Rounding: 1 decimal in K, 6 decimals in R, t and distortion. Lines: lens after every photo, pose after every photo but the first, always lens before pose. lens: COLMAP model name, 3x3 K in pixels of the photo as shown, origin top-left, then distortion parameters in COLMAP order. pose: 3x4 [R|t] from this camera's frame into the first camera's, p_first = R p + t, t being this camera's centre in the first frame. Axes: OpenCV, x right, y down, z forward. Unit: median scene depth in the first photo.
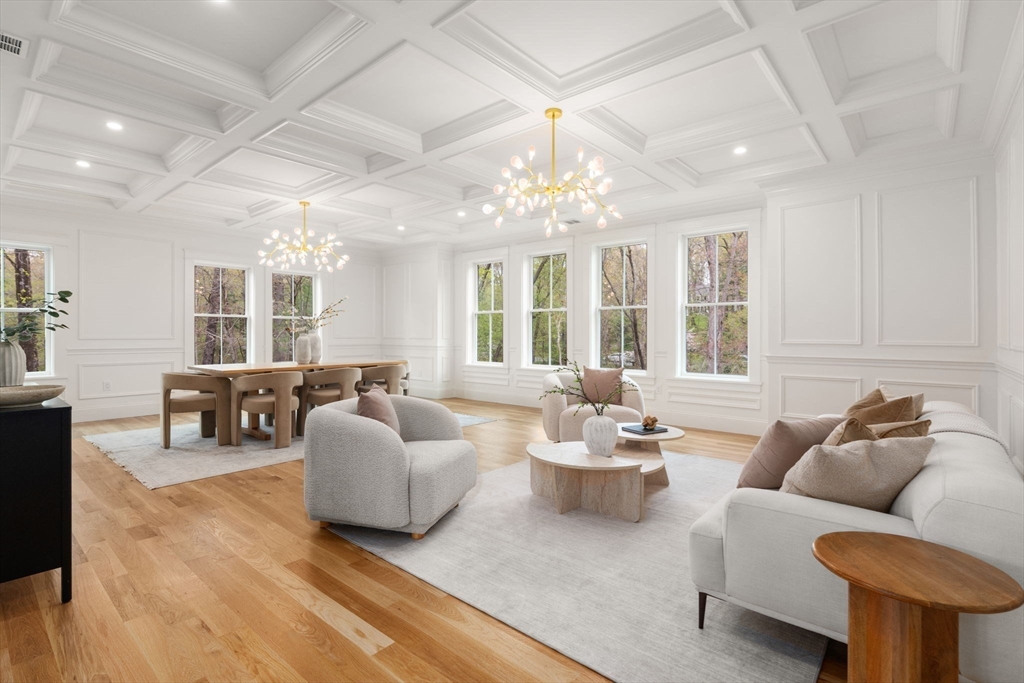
lens RADIAL K [[480.9, 0, 512.0], [0, 480.9, 341.5], [0, 0, 1]] dist [-0.000838, -0.000120]
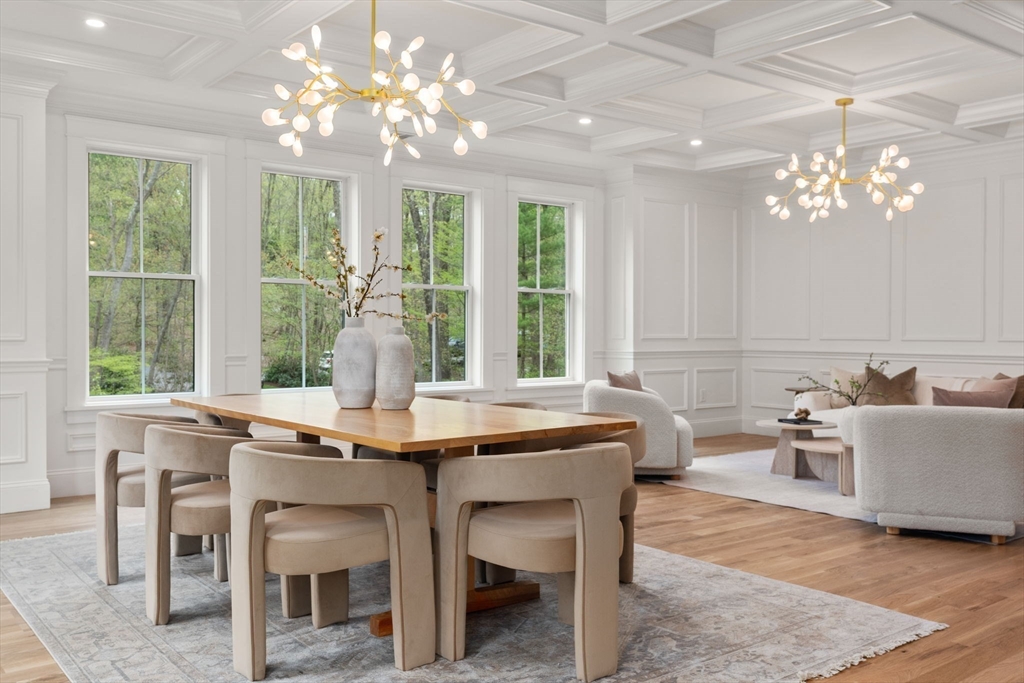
lens RADIAL K [[917.8, 0, 512.0], [0, 917.8, 341.5], [0, 0, 1]] dist [0.004985, 0.003126]
pose [[0.200143, -0.015954, 0.979637, -1.609929], [0.010044, 0.999848, 0.014231, -0.023268], [-0.979715, 0.006991, 0.200273, 1.105077]]
